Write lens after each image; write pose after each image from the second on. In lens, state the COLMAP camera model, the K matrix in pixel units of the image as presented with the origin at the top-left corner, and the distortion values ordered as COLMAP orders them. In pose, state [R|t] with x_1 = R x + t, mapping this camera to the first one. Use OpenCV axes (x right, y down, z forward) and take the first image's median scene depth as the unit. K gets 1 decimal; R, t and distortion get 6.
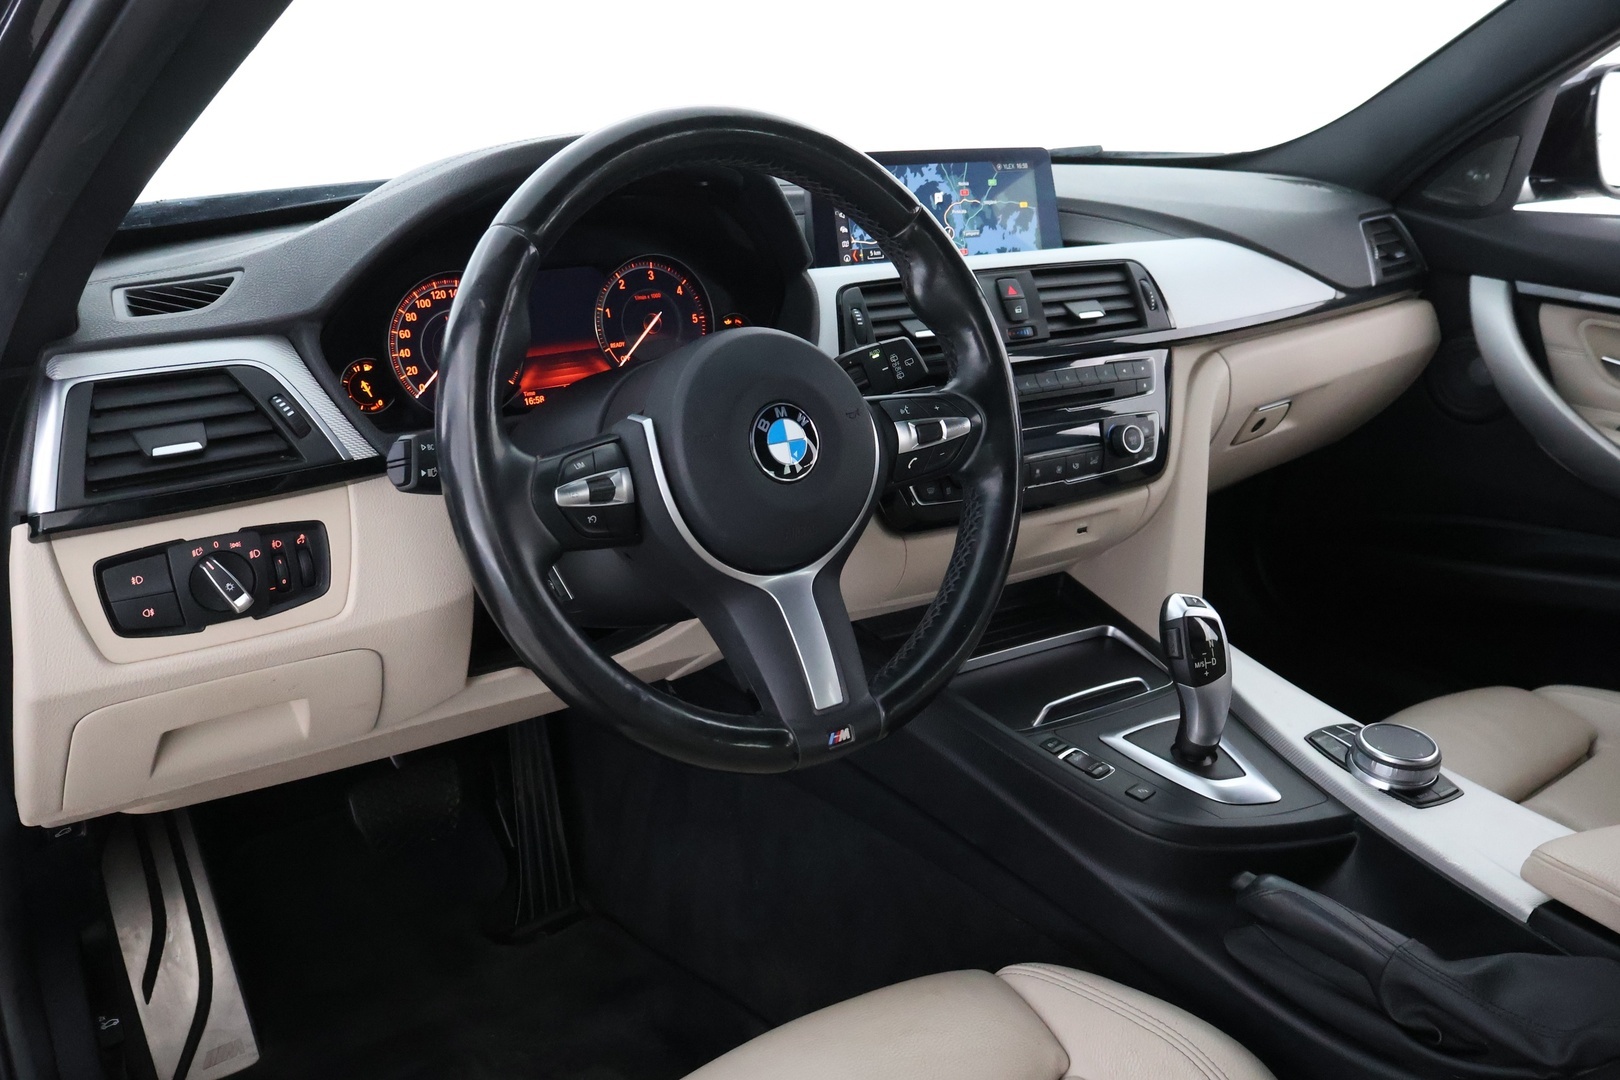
lens RADIAL K [[1315.1, 0, 804.2], [0, 1315.1, 541.0], [0, 0, 1]] dist [-0.022171, 0.021268]
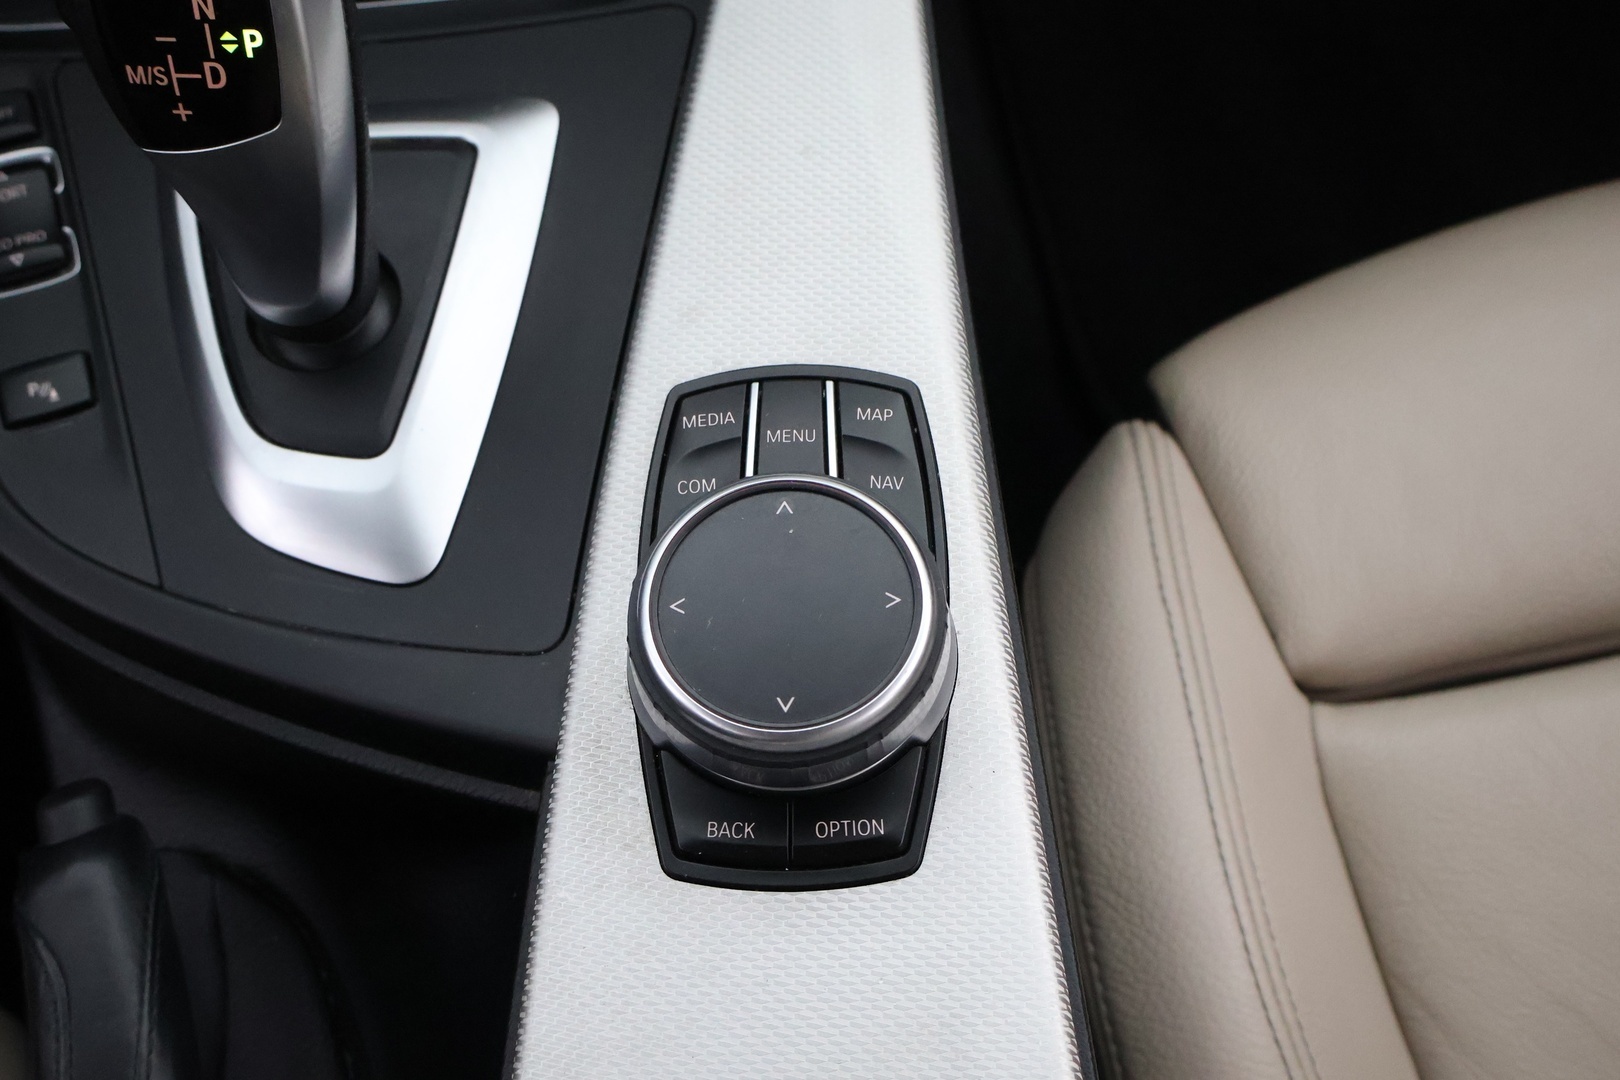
lens RADIAL K [[1803.6, 0, 818.8], [0, 1803.6, 546.5], [0, 0, 1]] dist [0.002104, 0.000000]
pose [[0.898594, 0.367331, -0.239992, 0.554294], [-0.117767, 0.728789, 0.674535, -0.092718], [0.422681, -0.577870, 0.698145, 0.786384]]
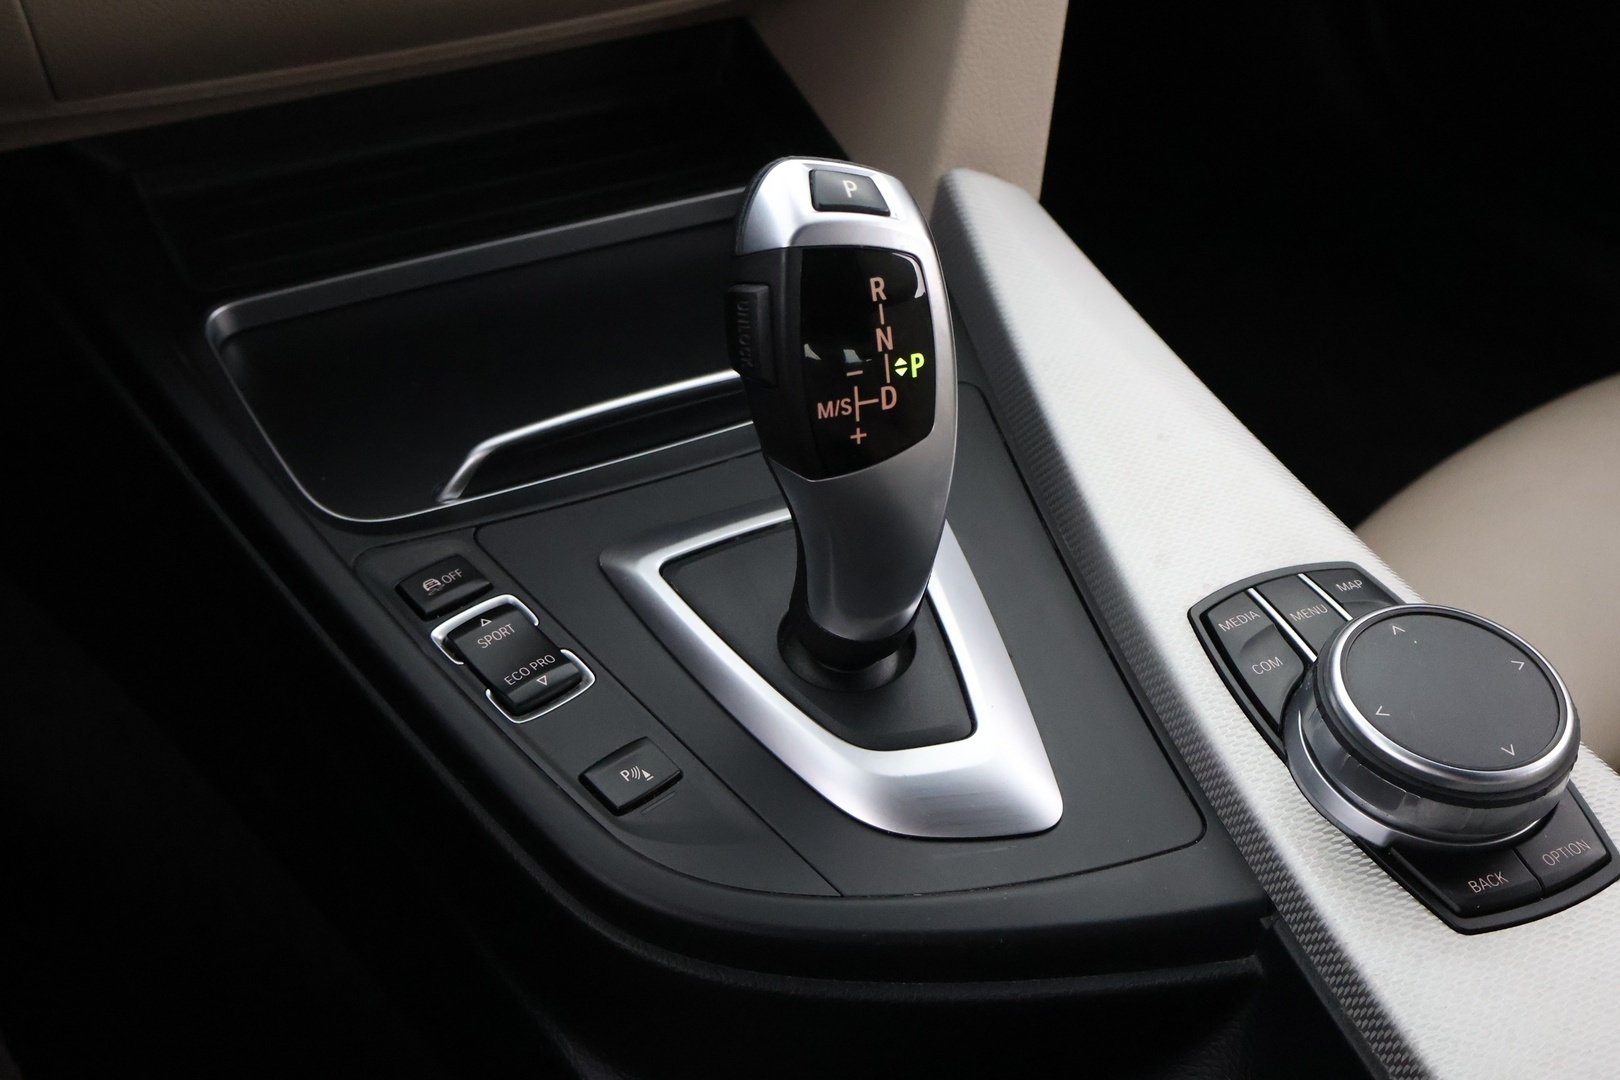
lens RADIAL K [[1803.6, 0, 802.8], [0, 1803.6, 530.8], [0, 0, 1]] dist [0.002104, 0.000000]
pose [[0.998600, 0.052491, -0.006591, 0.309080], [-0.047251, 0.940999, 0.335095, -0.018550], [0.023792, -0.334315, 0.942161, 0.620636]]
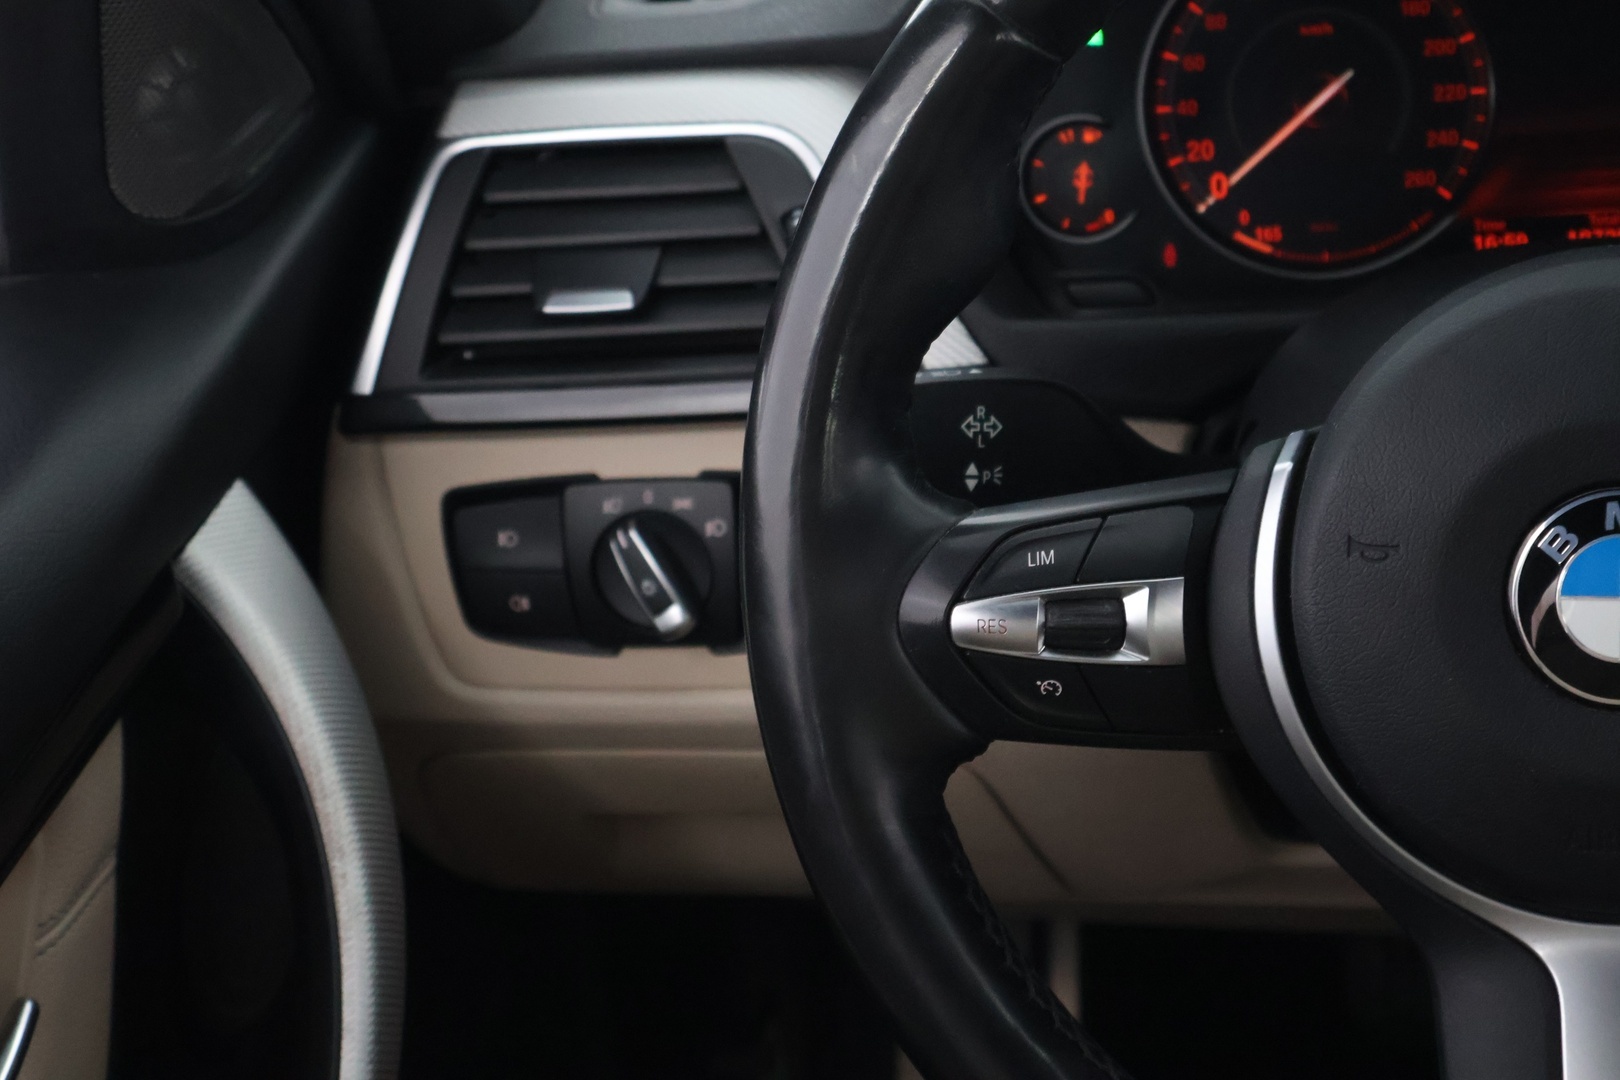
lens RADIAL K [[3164.7, 0, 839.7], [0, 3164.7, 527.9], [0, 0, 1]] dist [-0.002023, 0.000000]
pose [[0.666167, 0.240359, -0.706009, 0.360535], [-0.129296, 0.969530, 0.208074, -0.196156], [0.734509, -0.047328, 0.676946, 0.192082]]
